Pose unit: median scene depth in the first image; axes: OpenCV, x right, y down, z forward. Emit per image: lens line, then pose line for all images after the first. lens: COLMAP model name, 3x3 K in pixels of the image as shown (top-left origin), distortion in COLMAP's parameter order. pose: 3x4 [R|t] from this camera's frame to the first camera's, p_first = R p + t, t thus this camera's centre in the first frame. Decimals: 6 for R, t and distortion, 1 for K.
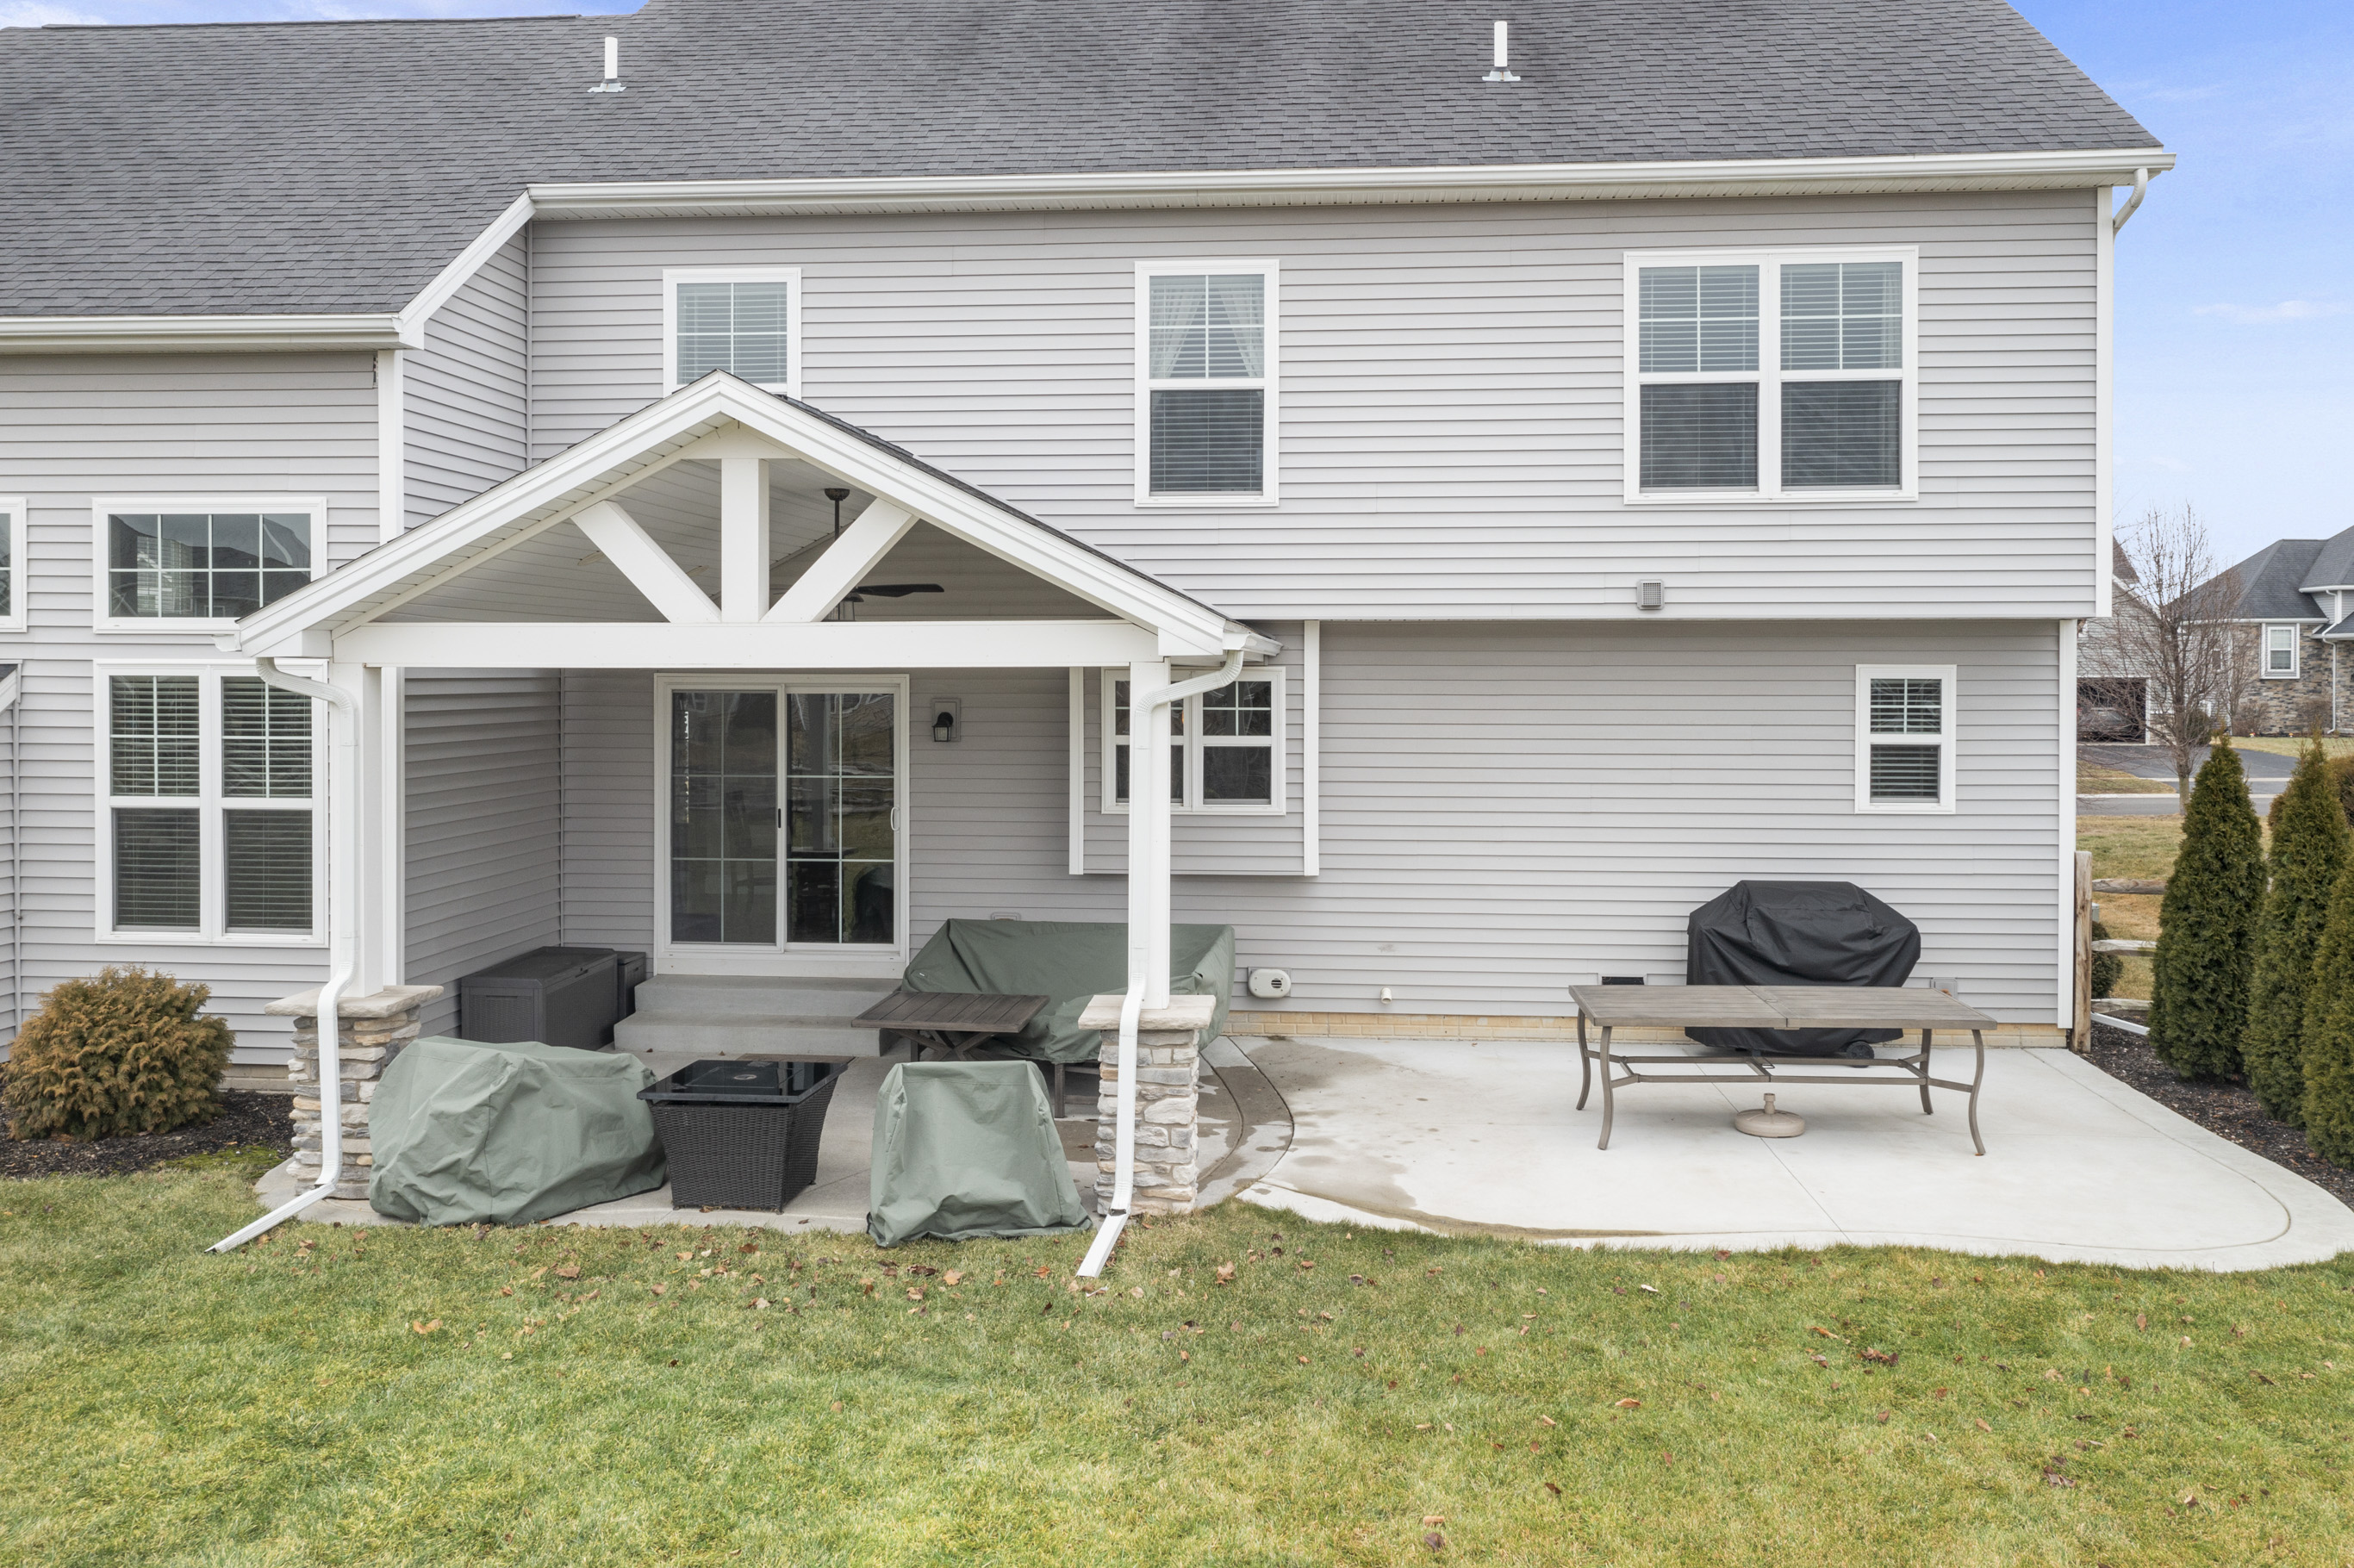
lens RADIAL K [[2025.7, 0, 1184.2], [0, 2025.7, 748.6], [0, 0, 1]] dist [-0.000950, 0.000348]
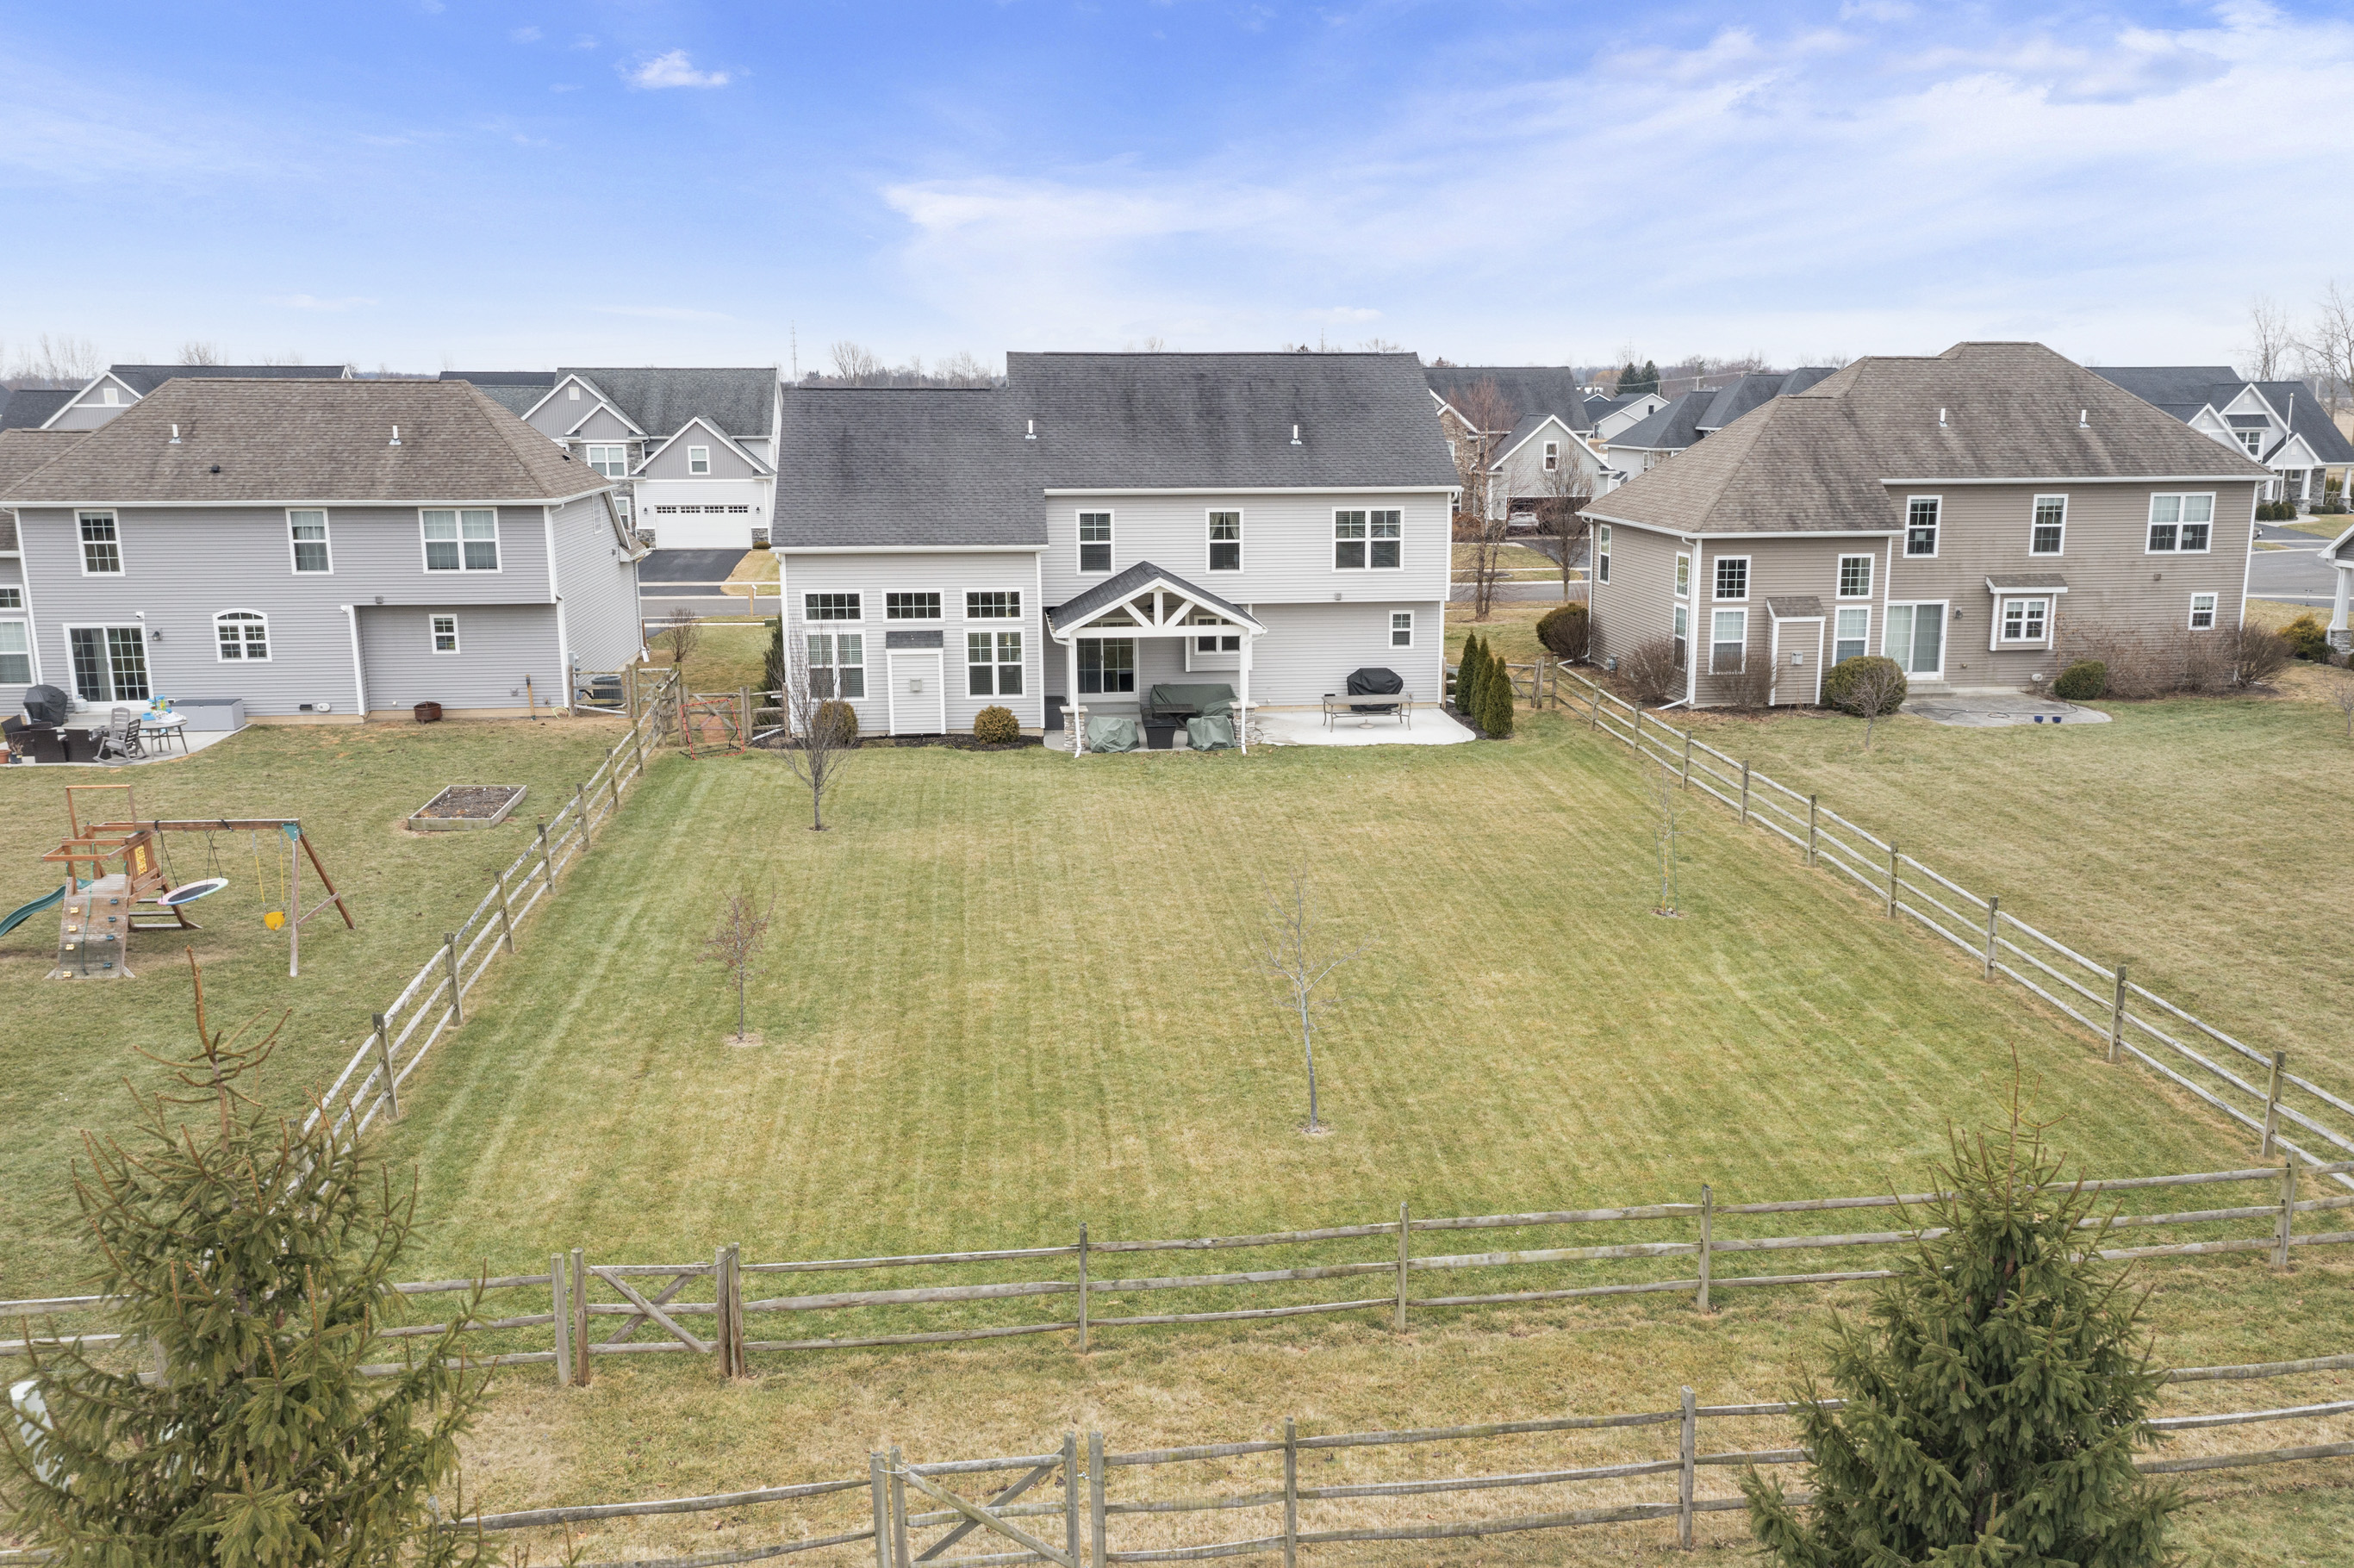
lens RADIAL K [[1923.6, 0, 1207.8], [0, 1923.6, 952.9], [0, 0, 1]] dist [-0.004384, 0.000316]
pose [[0.980599, -0.061135, 0.186247, -0.771915], [0.013722, 0.969201, 0.245890, -0.333494], [-0.195543, -0.238564, 0.951236, -2.723203]]
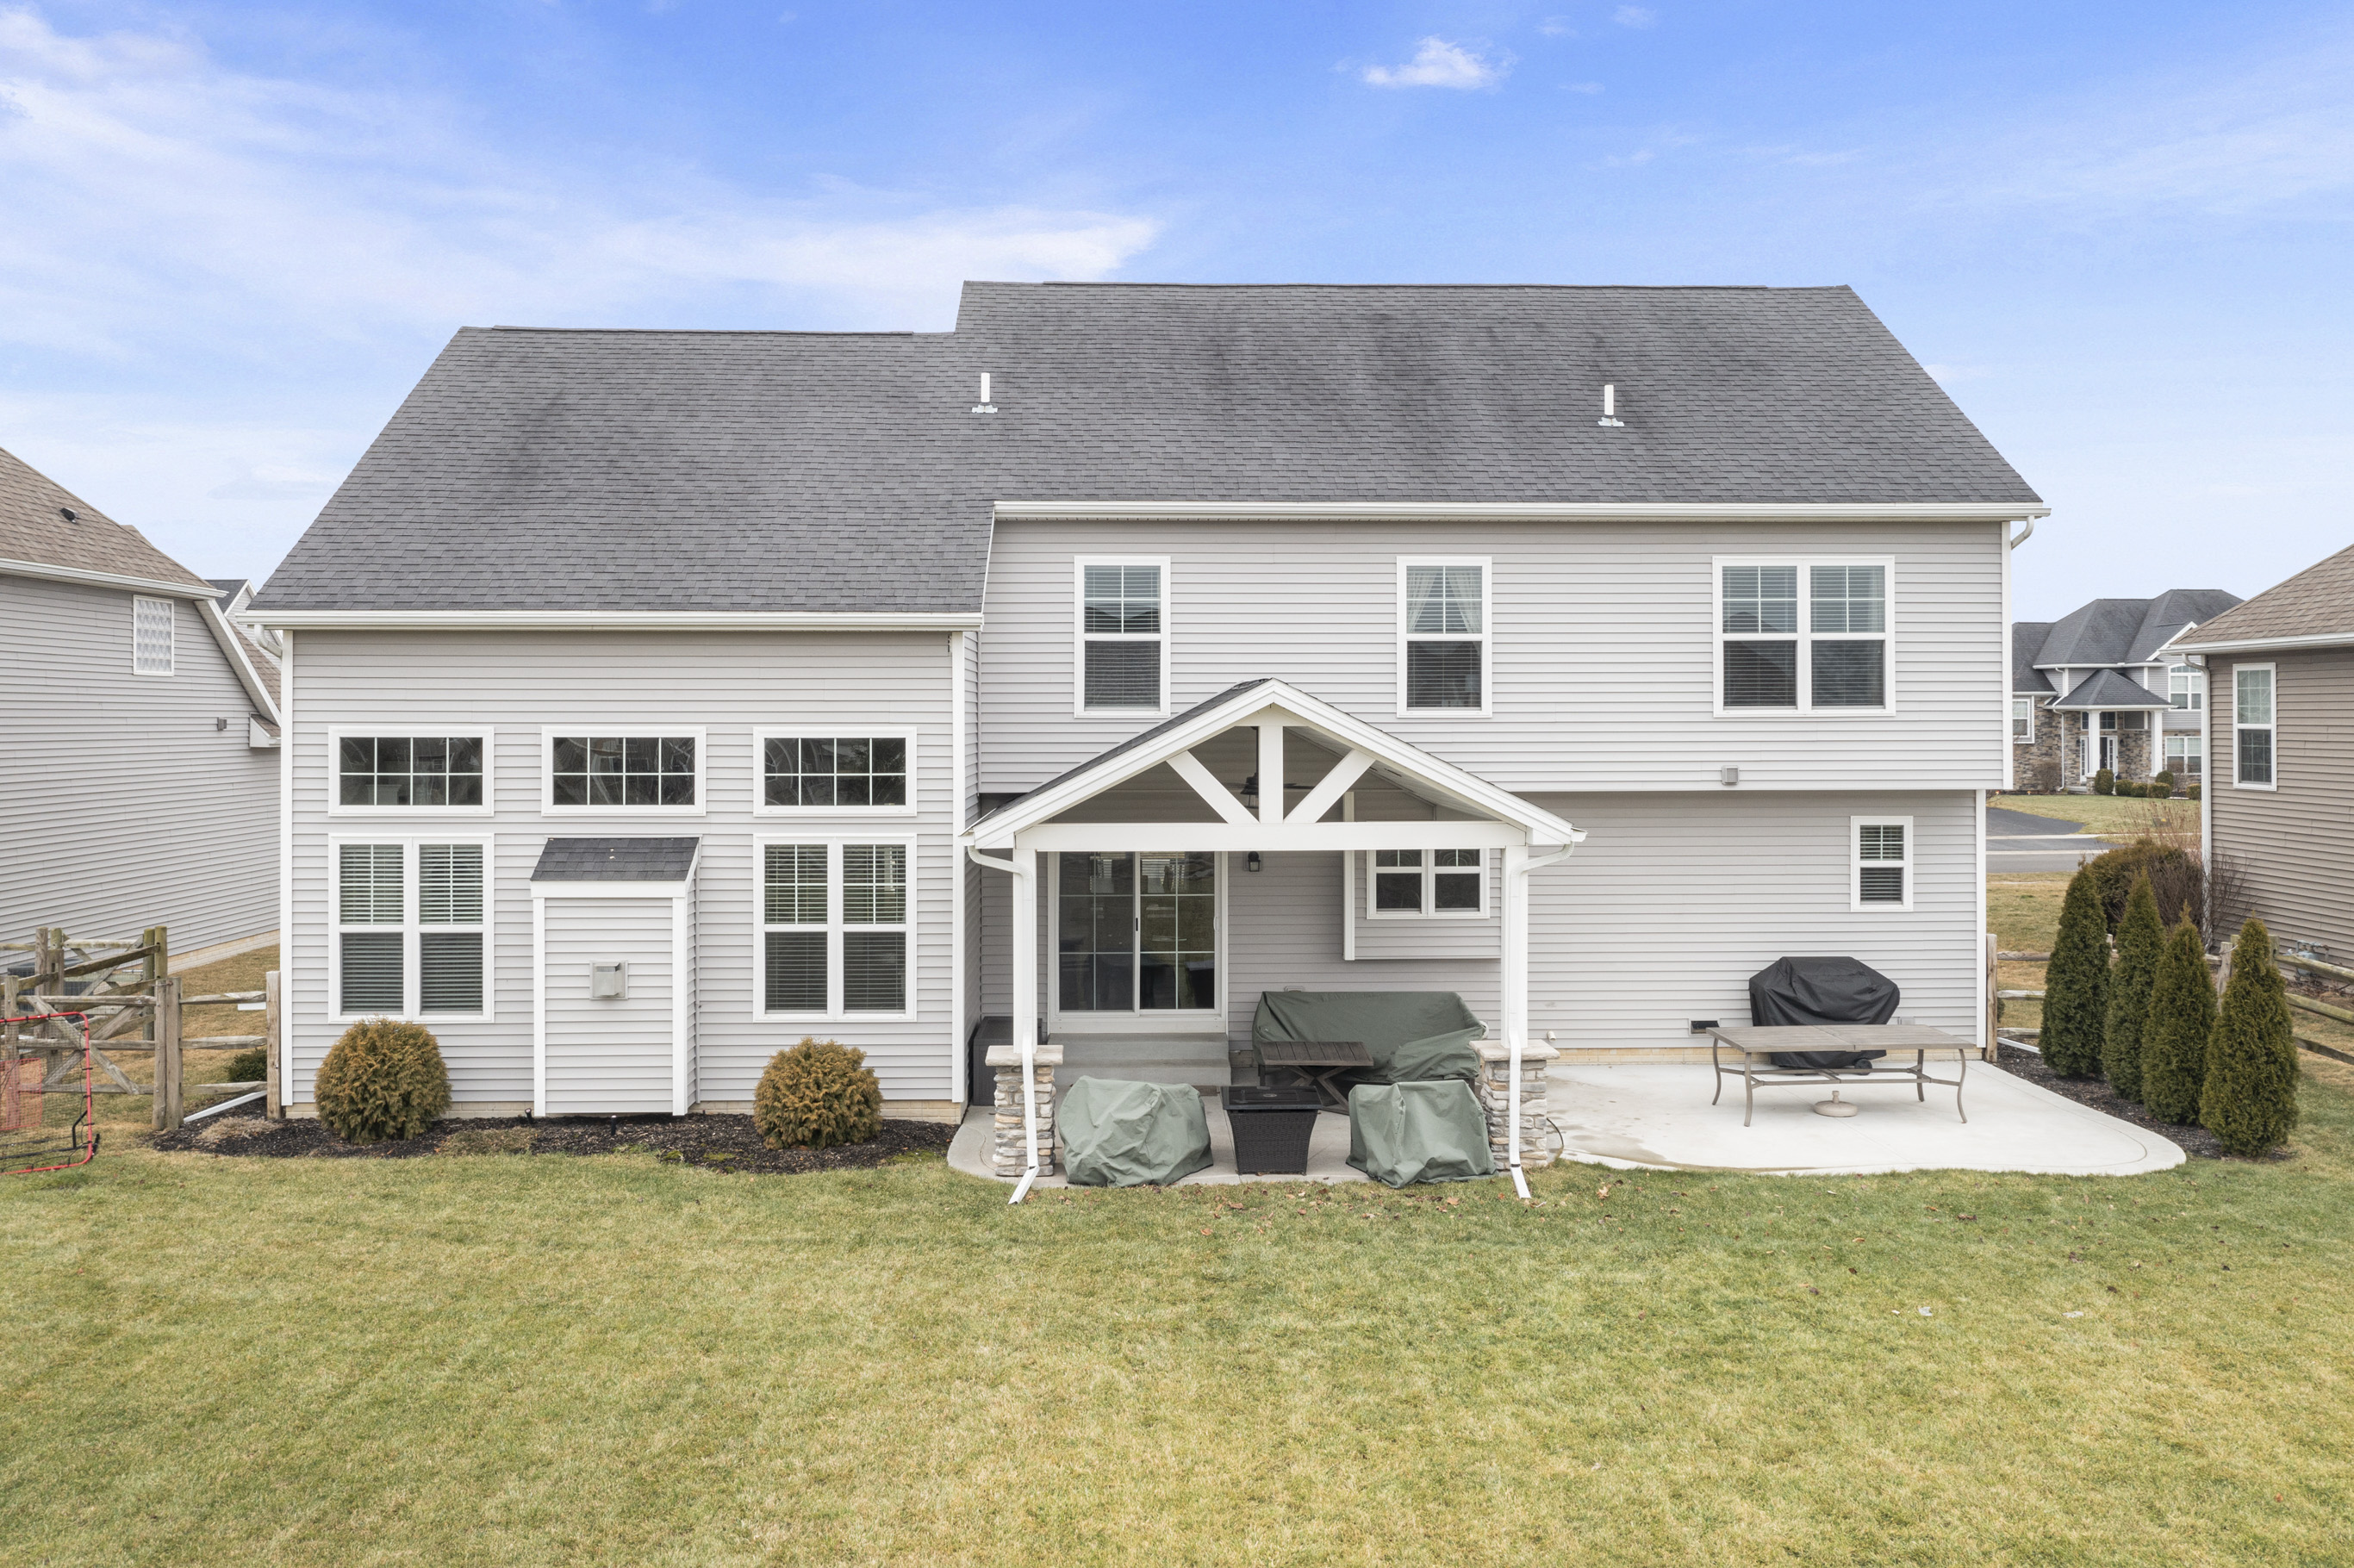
lens RADIAL K [[1996.3, 0, 1209.0], [0, 1996.3, 779.2], [0, 0, 1]] dist [-0.002334, 0.003918]
pose [[0.992524, -0.007778, 0.121797, -0.363956], [0.008562, 0.999946, -0.005913, -0.069057], [-0.121745, 0.006912, 0.992537, -0.487271]]
